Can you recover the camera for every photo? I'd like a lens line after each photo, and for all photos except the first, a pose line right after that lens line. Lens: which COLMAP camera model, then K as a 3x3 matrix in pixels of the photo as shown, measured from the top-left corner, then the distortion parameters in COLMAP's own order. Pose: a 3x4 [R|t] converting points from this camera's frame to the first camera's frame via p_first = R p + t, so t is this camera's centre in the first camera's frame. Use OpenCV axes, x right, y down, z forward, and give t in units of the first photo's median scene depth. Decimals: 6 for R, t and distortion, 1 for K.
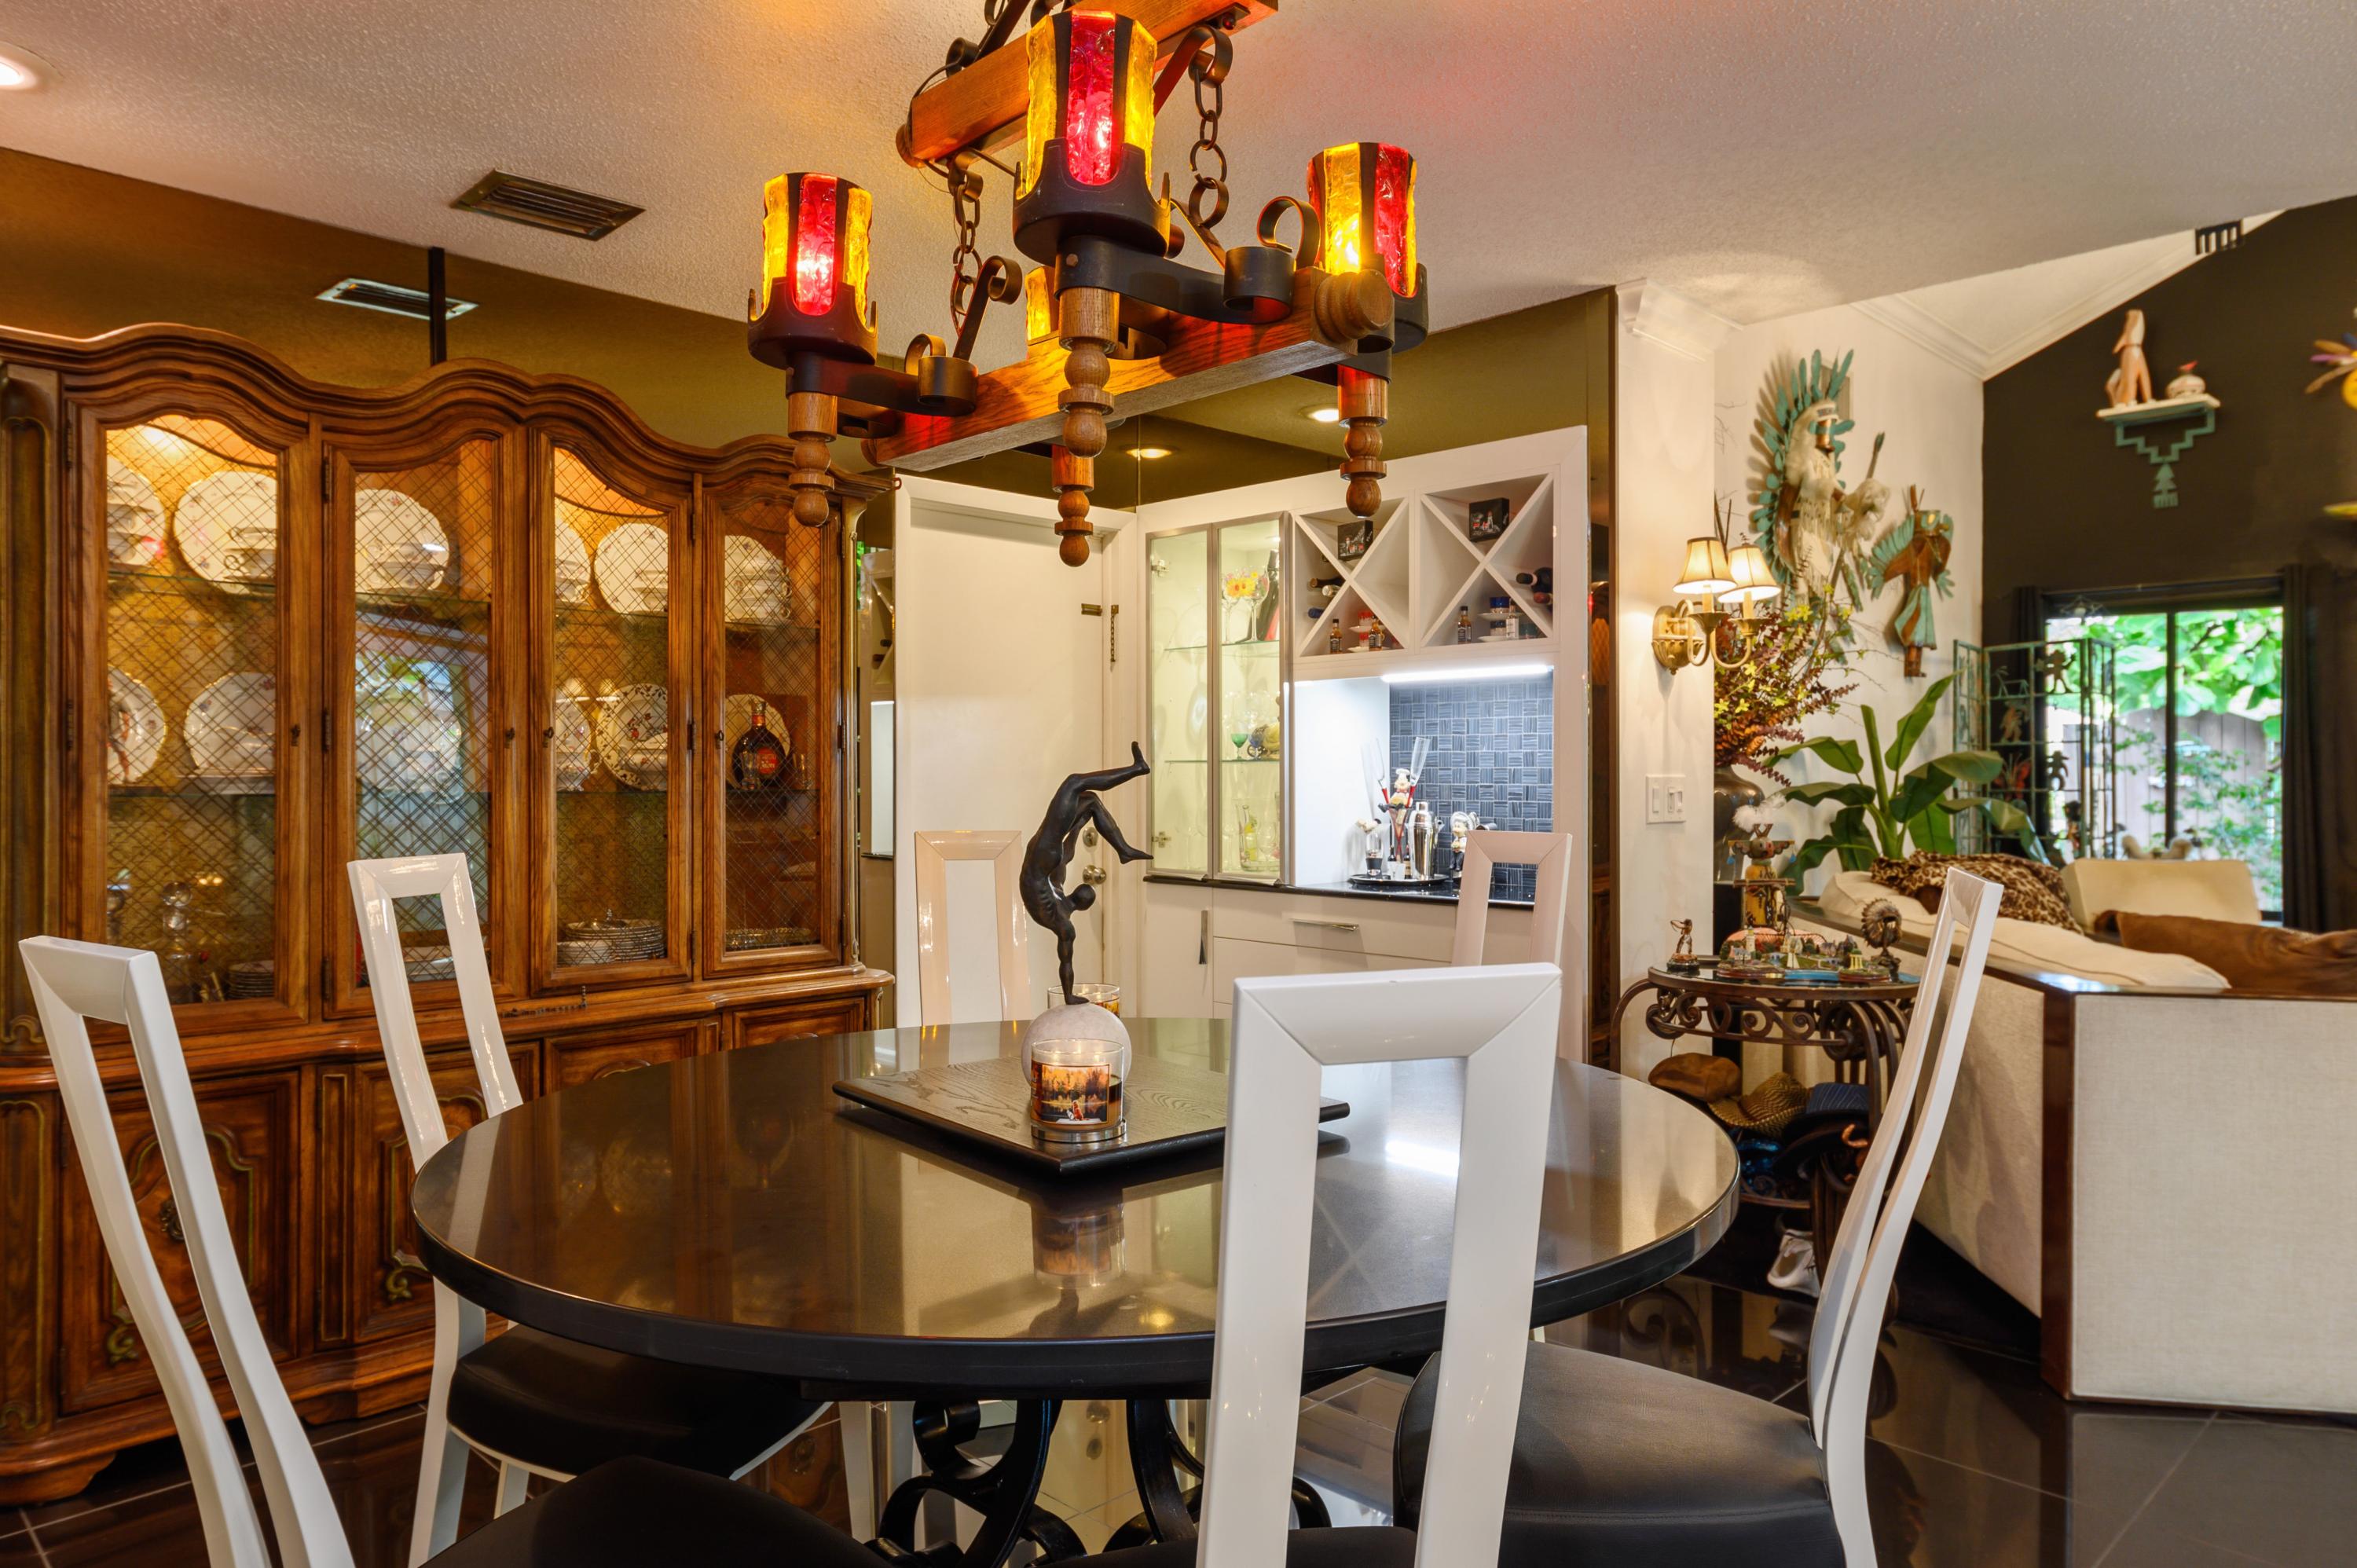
lens RADIAL K [[1515.5, 0, 1181.5], [0, 1515.5, 794.5], [0, 0, 1]] dist [0.022783, -0.001889]
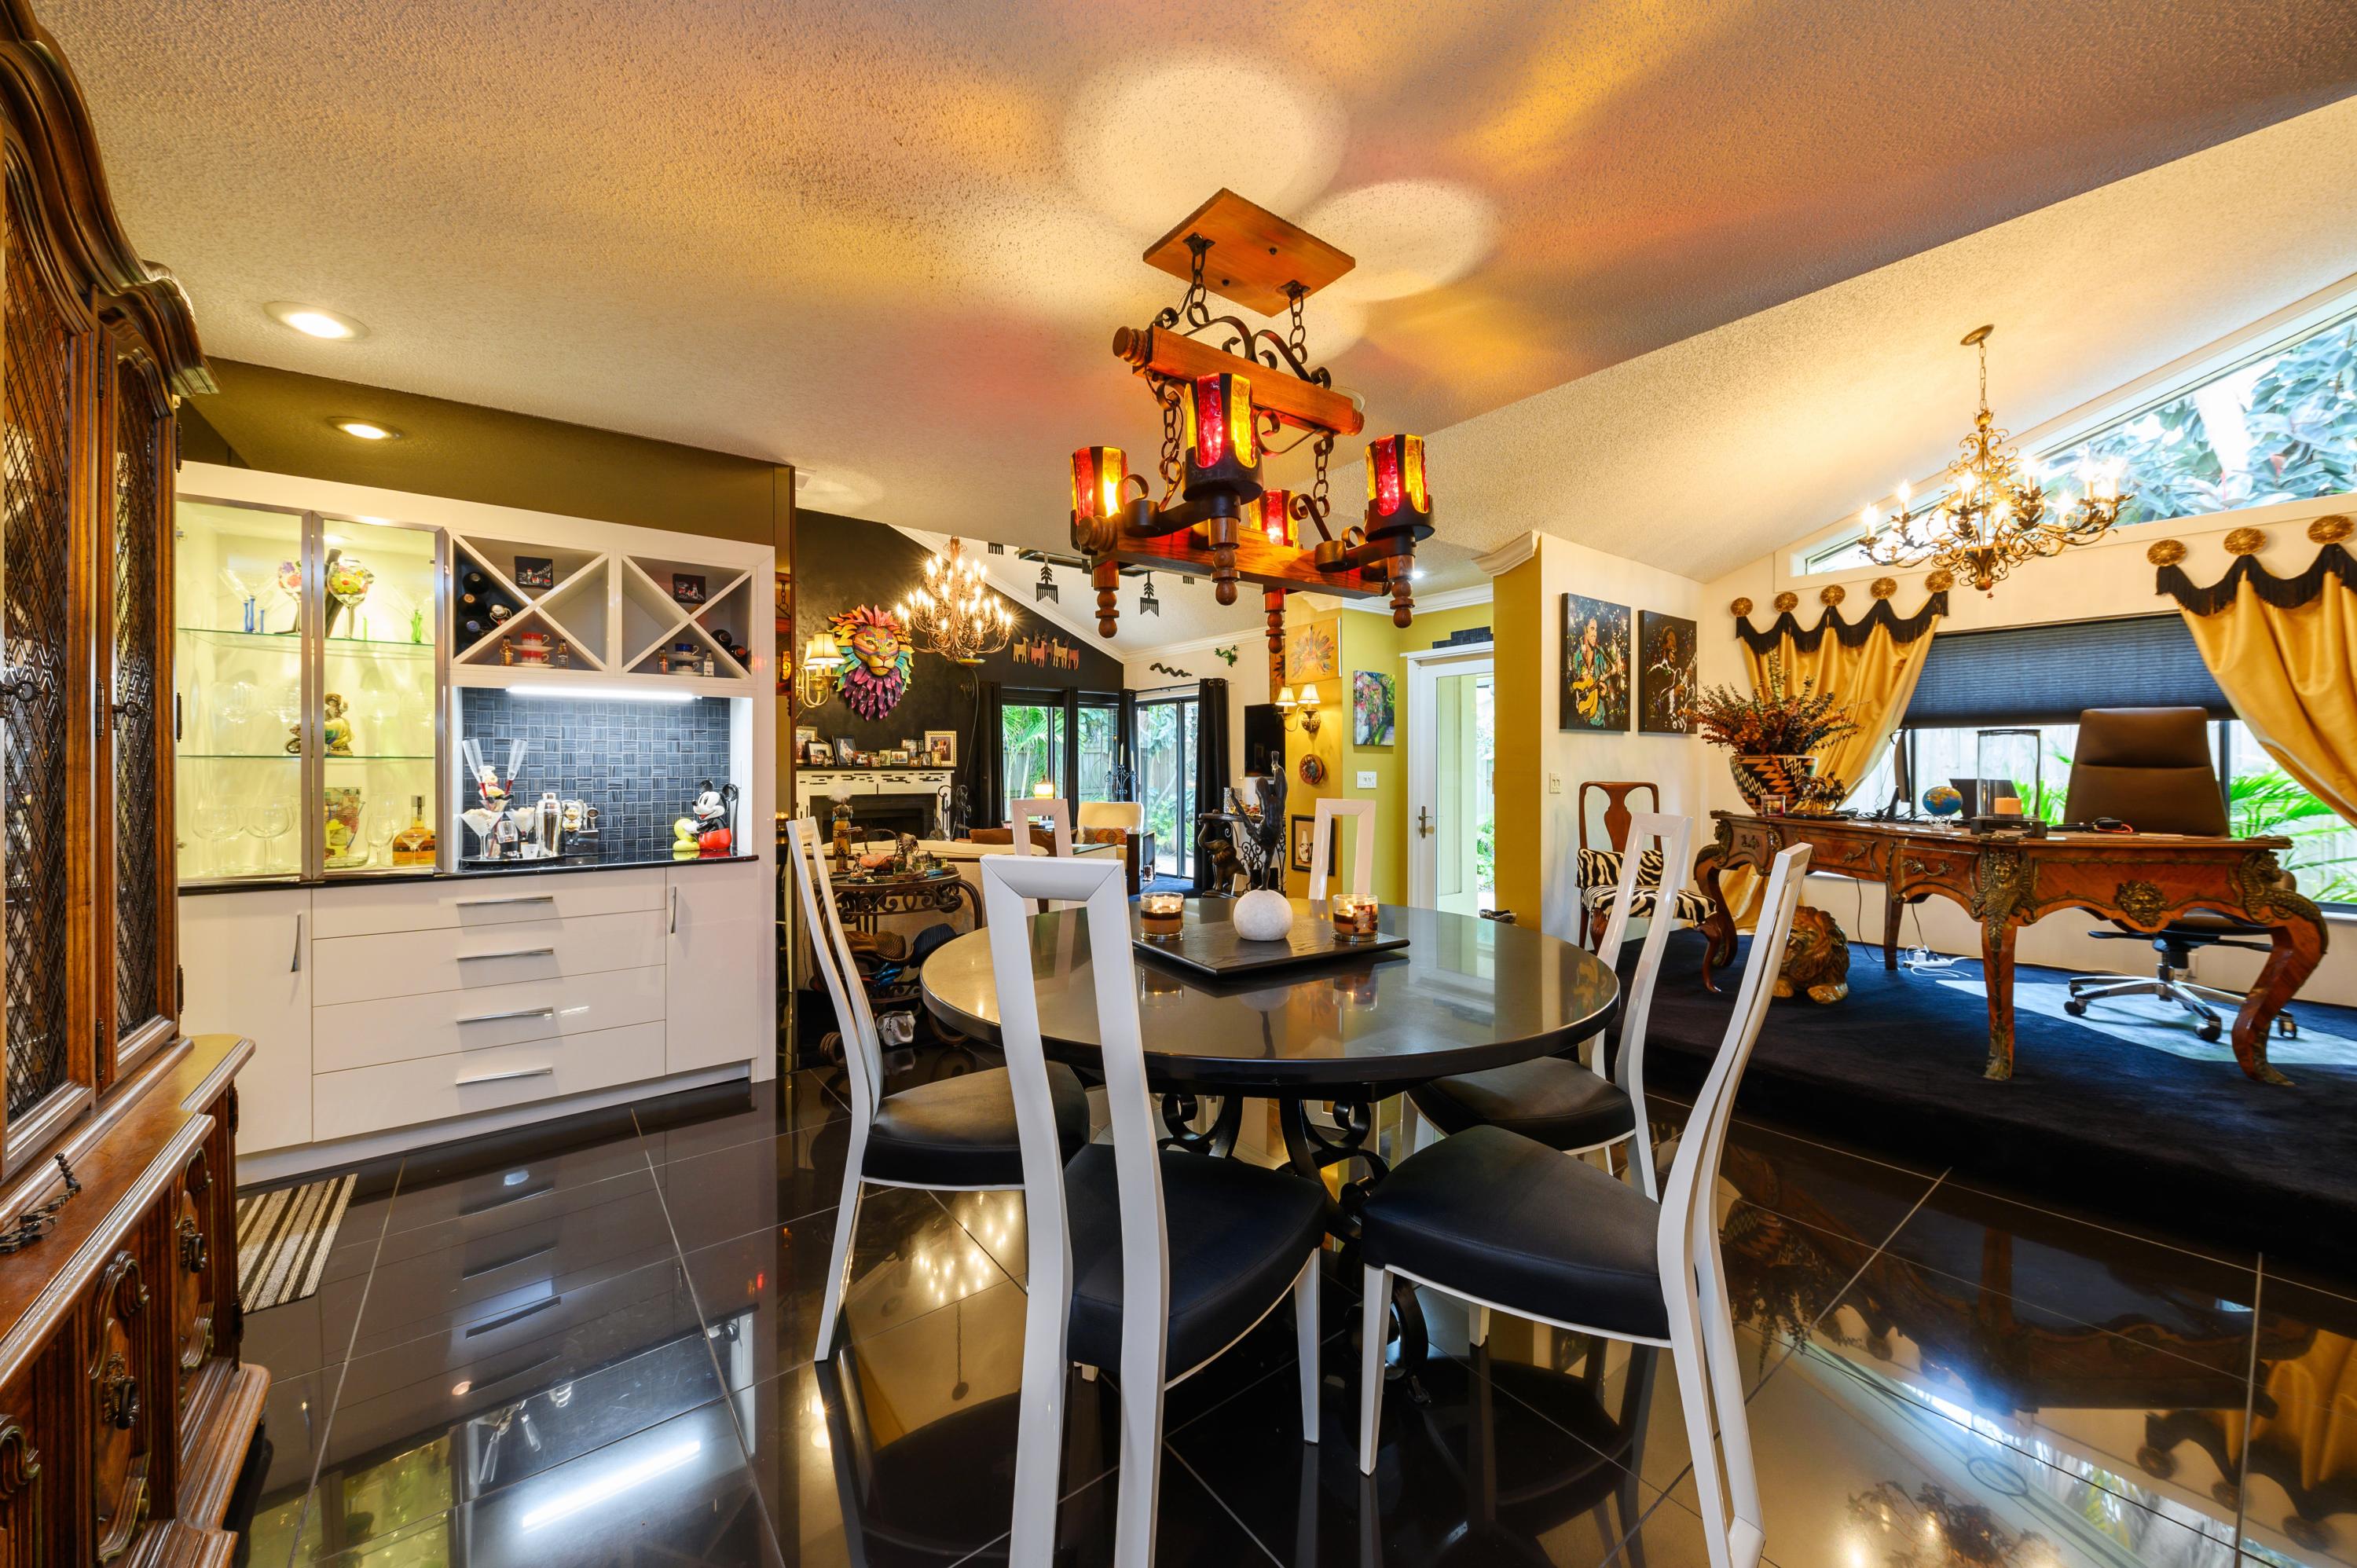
lens RADIAL K [[854.4, 0, 1170.3], [0, 854.4, 769.9], [0, 0, 1]] dist [0.021210, -0.001005]
pose [[0.146780, 0.001177, 0.989168, -0.311822], [0.011617, 0.999928, -0.002914, -0.003944], [-0.989101, 0.011919, 0.146756, 0.269851]]
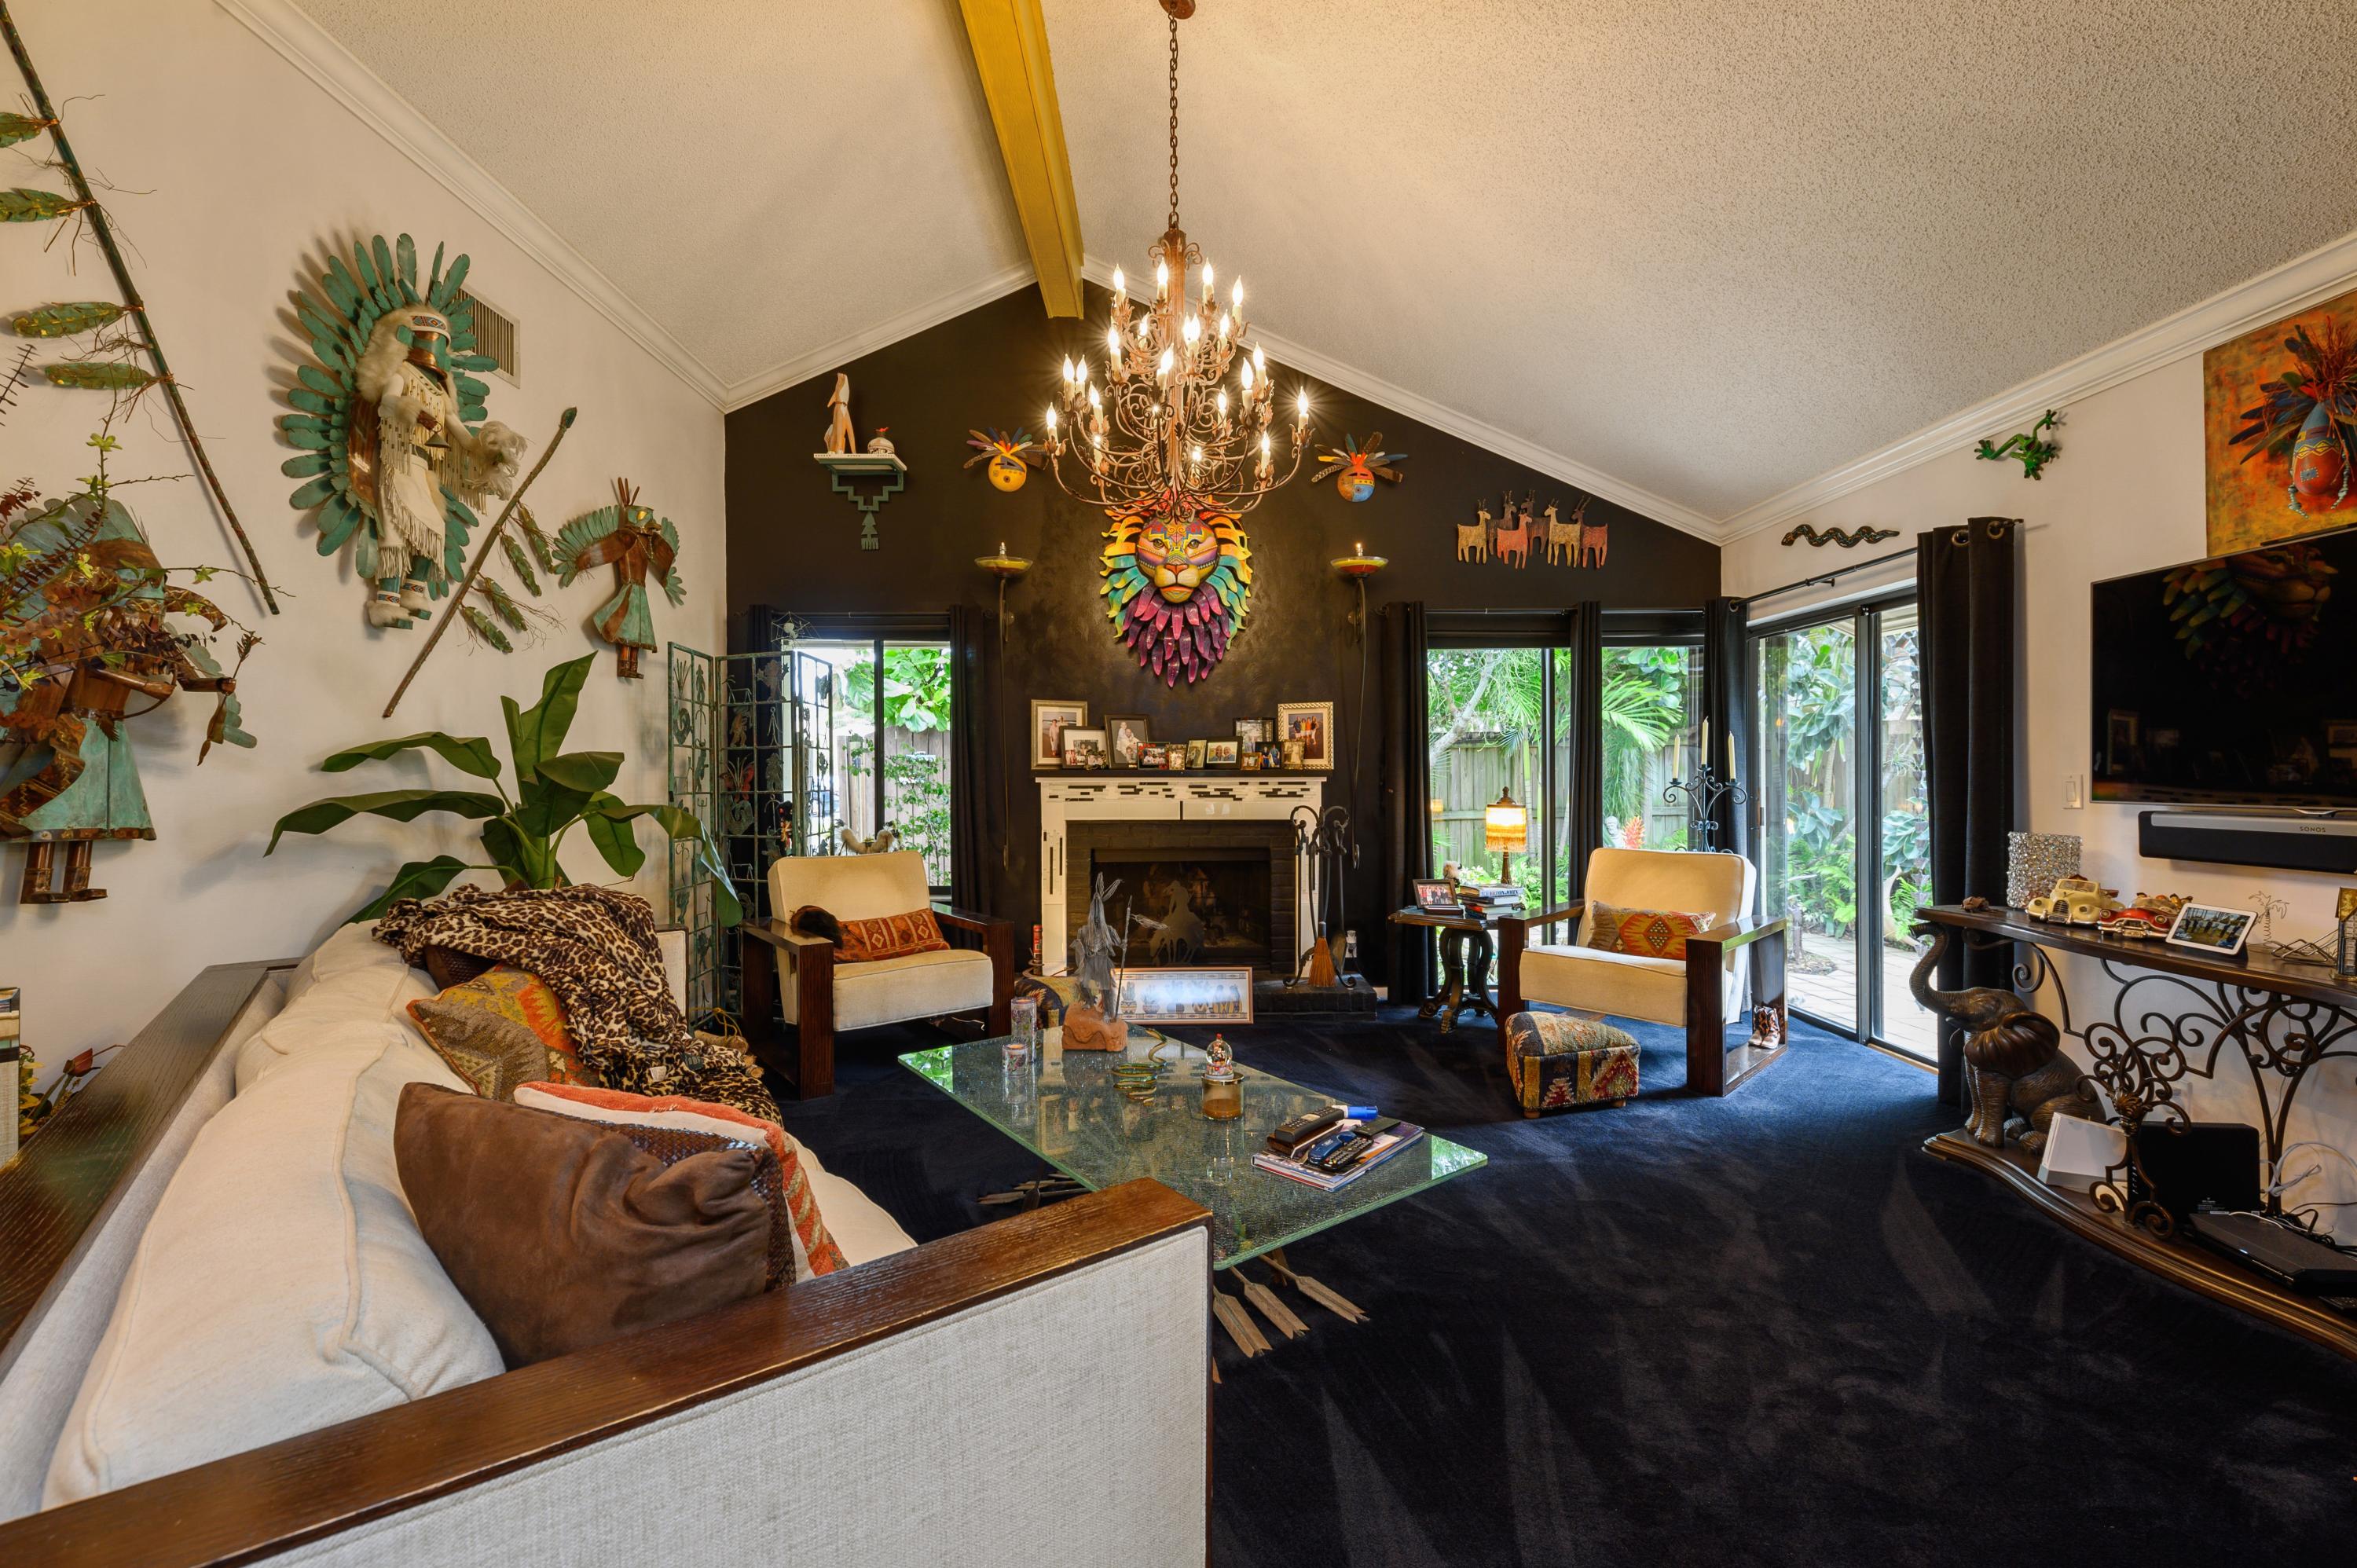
lens RADIAL K [[965.9, 0, 1184.6], [0, 965.9, 776.6], [0, 0, 1]] dist [0.005250, -0.002980]
pose [[0.703580, -0.002873, 0.710610, 0.303016], [0.008626, 0.999953, -0.004498, -0.008432], [-0.710563, 0.009294, 0.703572, 0.327454]]
